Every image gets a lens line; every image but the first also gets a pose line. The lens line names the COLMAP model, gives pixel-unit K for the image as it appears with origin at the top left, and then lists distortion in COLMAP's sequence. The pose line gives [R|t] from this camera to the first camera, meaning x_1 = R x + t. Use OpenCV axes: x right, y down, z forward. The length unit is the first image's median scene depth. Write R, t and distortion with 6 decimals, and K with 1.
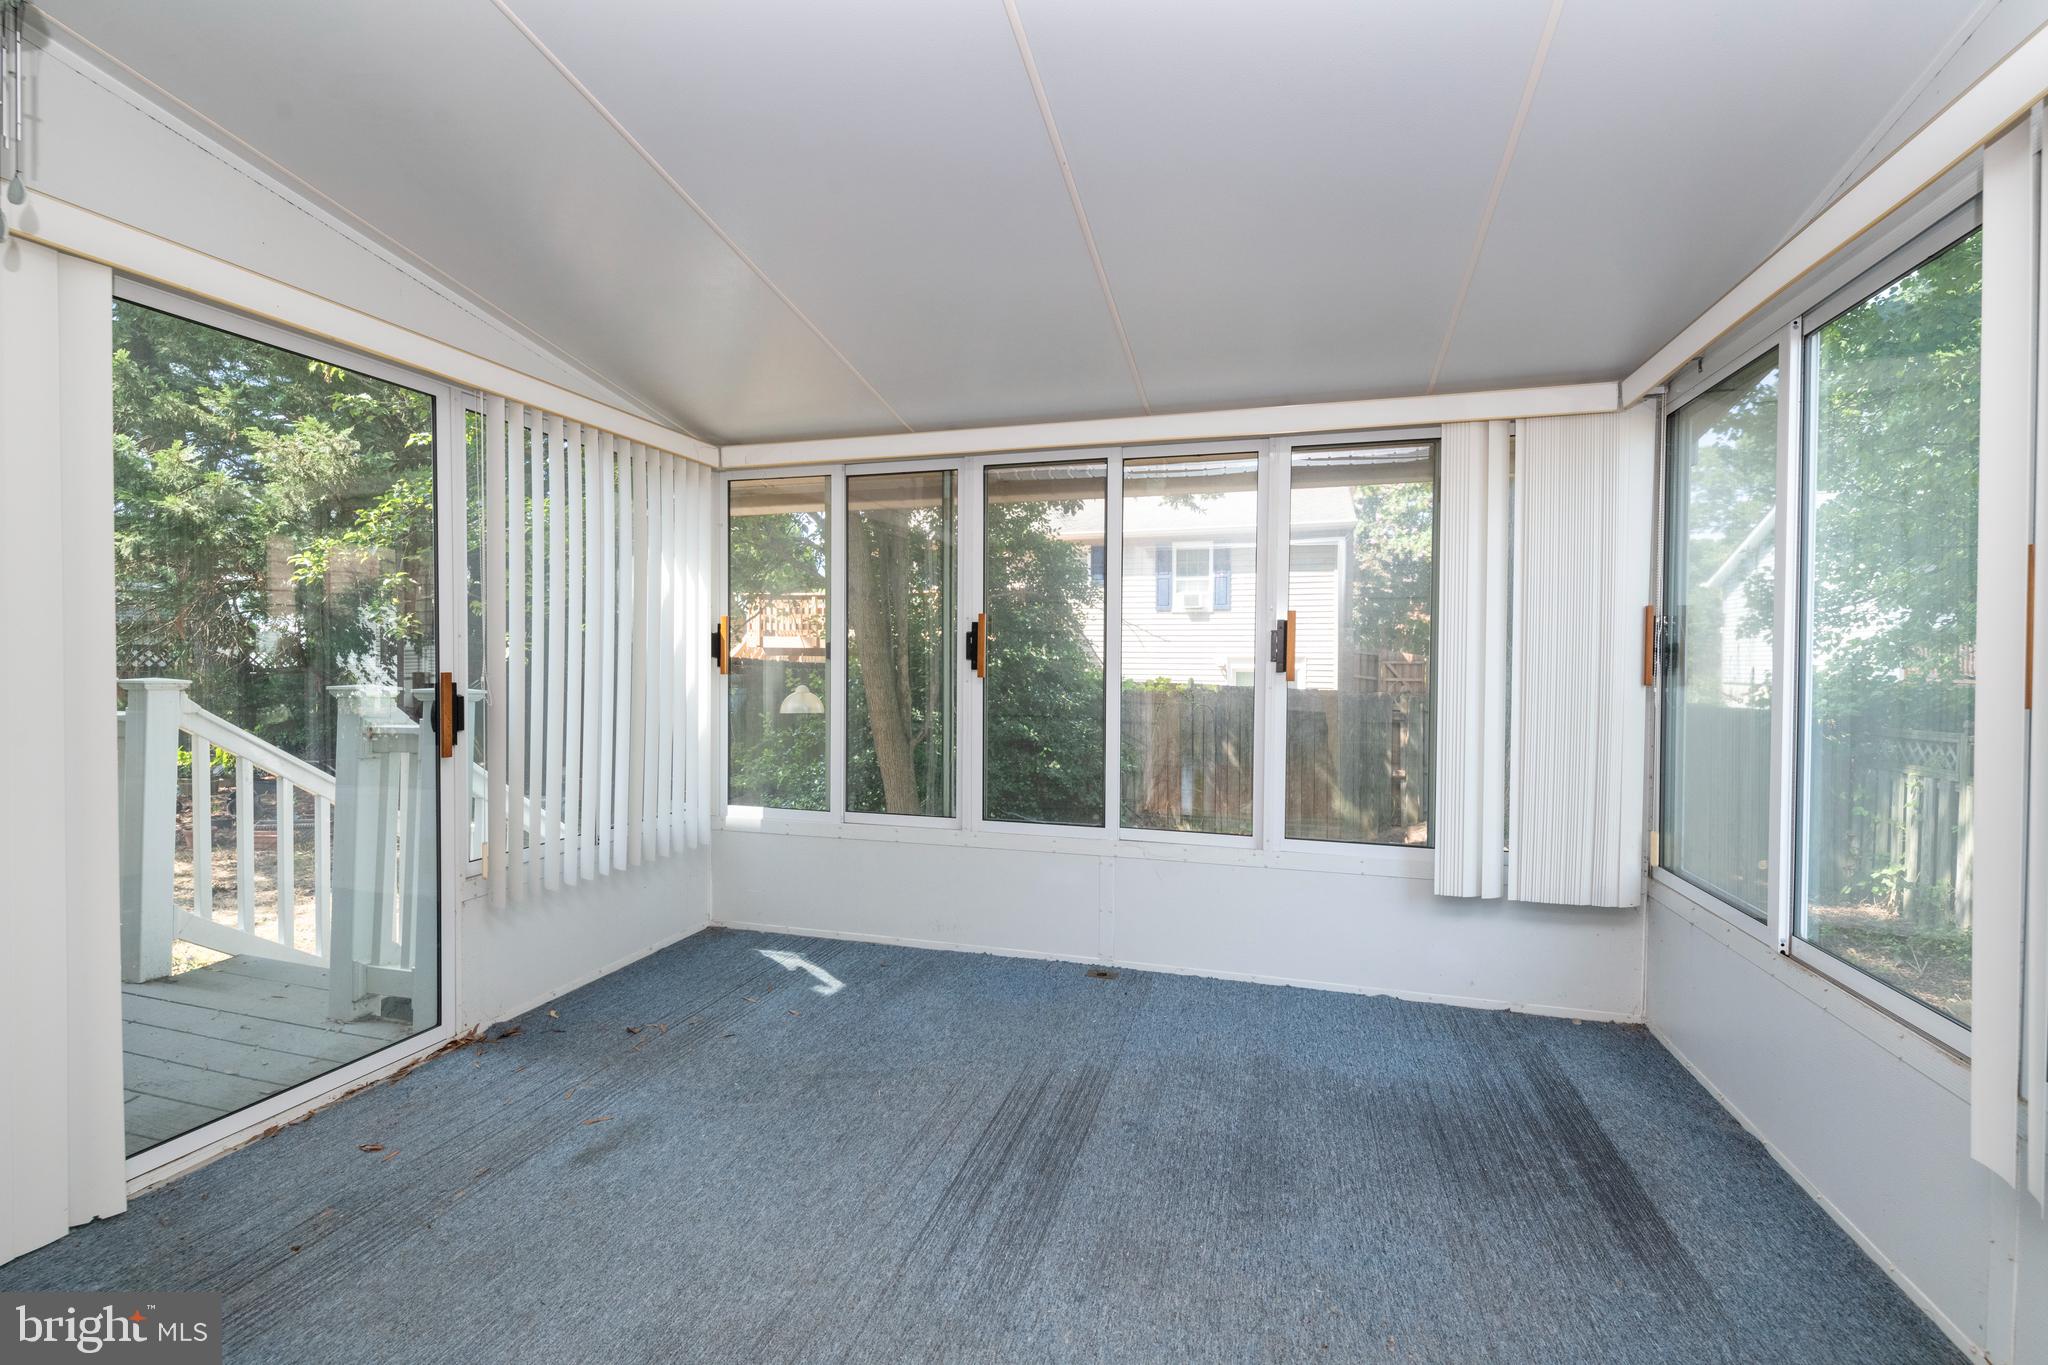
lens RADIAL K [[875.2, 0, 1019.0], [0, 875.2, 671.4], [0, 0, 1]] dist [0.014109, -0.007265]
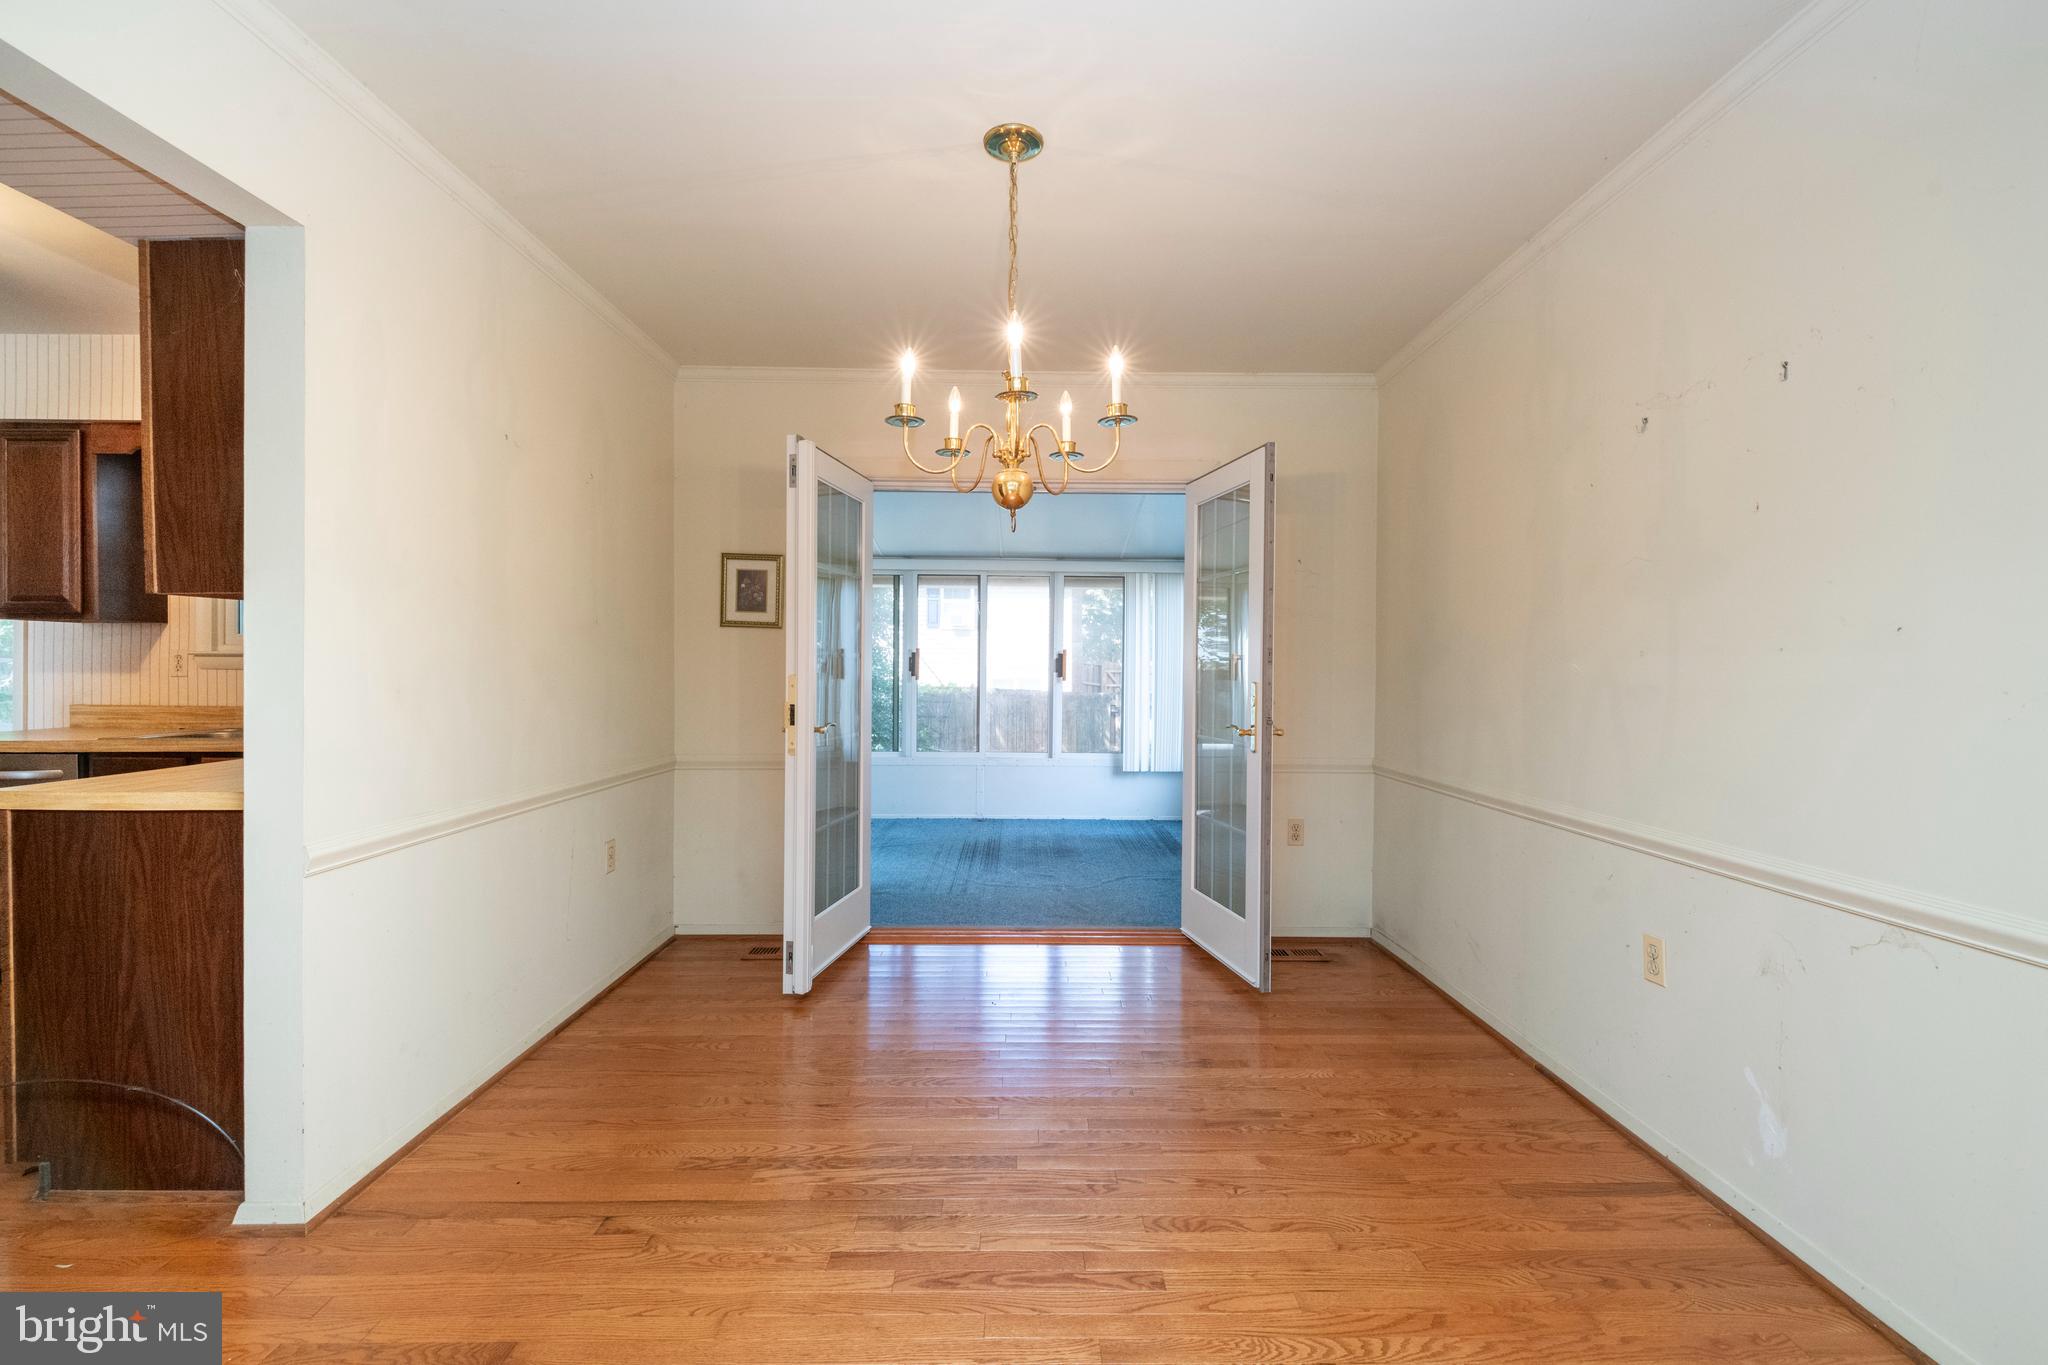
lens RADIAL K [[875.2, 0, 1027.3], [0, 875.2, 674.9], [0, 0, 1]] dist [0.014109, -0.007265]
pose [[0.953851, 0.000687, 0.300279, -0.425192], [0.000588, 0.999991, -0.004155, 0.004954], [-0.300279, 0.004140, 0.953842, -1.037012]]
